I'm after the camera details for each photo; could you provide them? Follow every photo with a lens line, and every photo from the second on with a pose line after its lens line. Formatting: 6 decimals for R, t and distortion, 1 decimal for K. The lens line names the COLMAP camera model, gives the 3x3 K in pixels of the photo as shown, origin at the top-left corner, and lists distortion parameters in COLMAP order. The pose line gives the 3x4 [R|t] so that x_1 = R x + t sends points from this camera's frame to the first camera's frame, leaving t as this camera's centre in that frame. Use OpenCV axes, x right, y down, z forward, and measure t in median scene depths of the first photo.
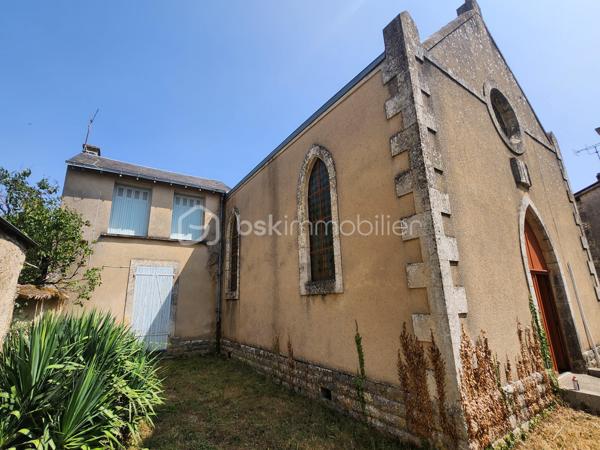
lens RADIAL K [[286.9, 0, 298.1], [0, 286.9, 222.7], [0, 0, 1]] dist [-0.015267, 0.000304]
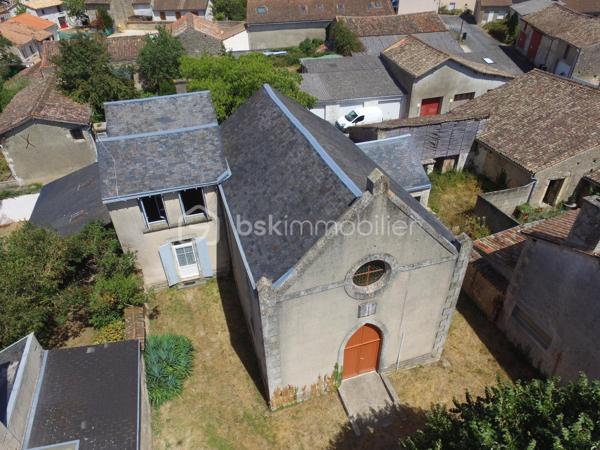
lens RADIAL K [[416.1, 0, 301.5], [0, 416.1, 249.2], [0, 0, 1]] dist [-0.005209, 0.000633]
pose [[0.963272, 0.168686, -0.208929, 0.587651], [0.066543, 0.603836, 0.794326, -1.552298], [0.260150, -0.779055, 0.570434, -0.116703]]
